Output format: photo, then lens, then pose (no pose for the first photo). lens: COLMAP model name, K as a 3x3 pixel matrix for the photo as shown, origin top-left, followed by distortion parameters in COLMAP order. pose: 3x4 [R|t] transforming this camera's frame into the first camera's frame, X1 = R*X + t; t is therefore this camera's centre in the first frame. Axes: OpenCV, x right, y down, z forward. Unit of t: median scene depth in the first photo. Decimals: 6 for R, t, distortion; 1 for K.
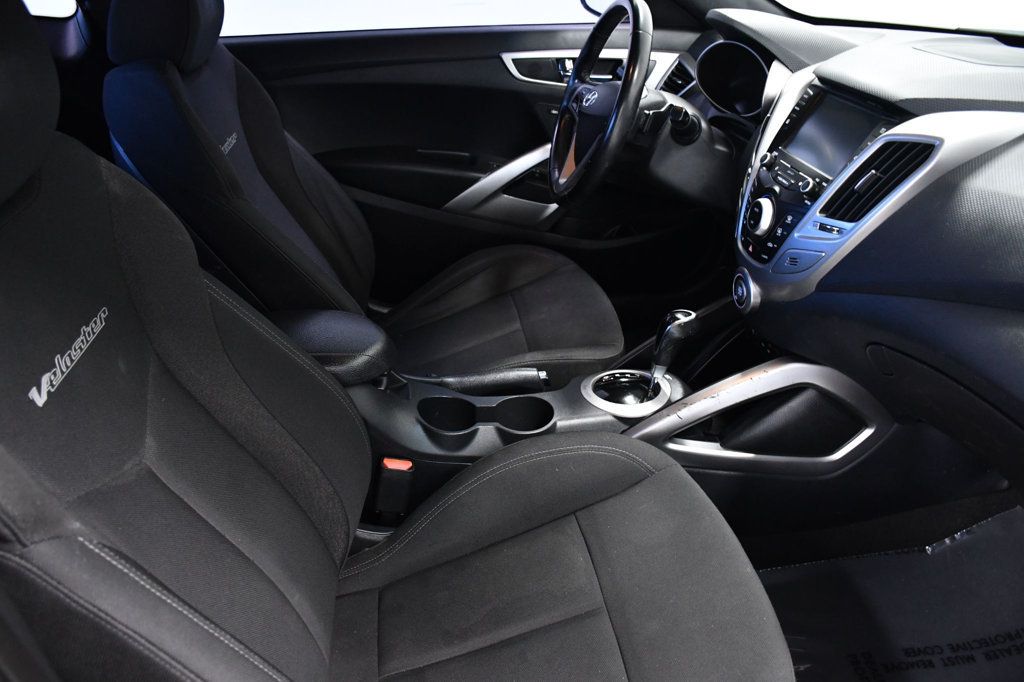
lens RADIAL K [[794.2, 0, 508.5], [0, 794.2, 343.6], [0, 0, 1]] dist [-0.141987, 0.078307]
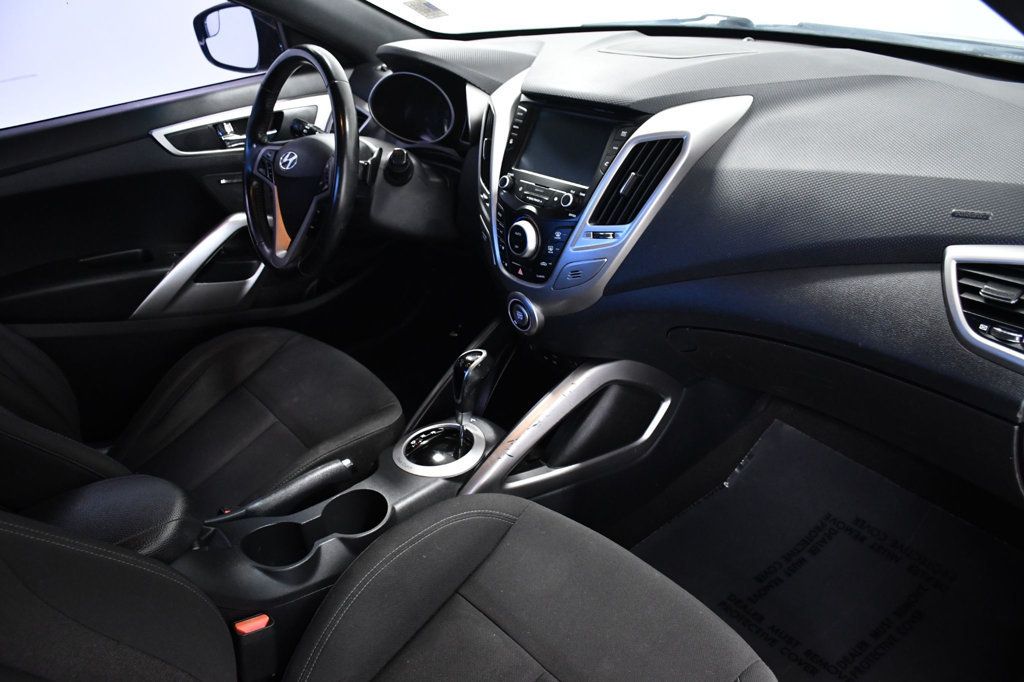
lens RADIAL K [[794.2, 0, 509.6], [0, 794.2, 346.7], [0, 0, 1]] dist [-0.141987, 0.078307]
pose [[0.847042, -0.300888, 0.438162, -0.169199], [0.310631, 0.949146, 0.051279, -0.083409], [-0.431309, 0.092672, 0.897432, 0.097092]]
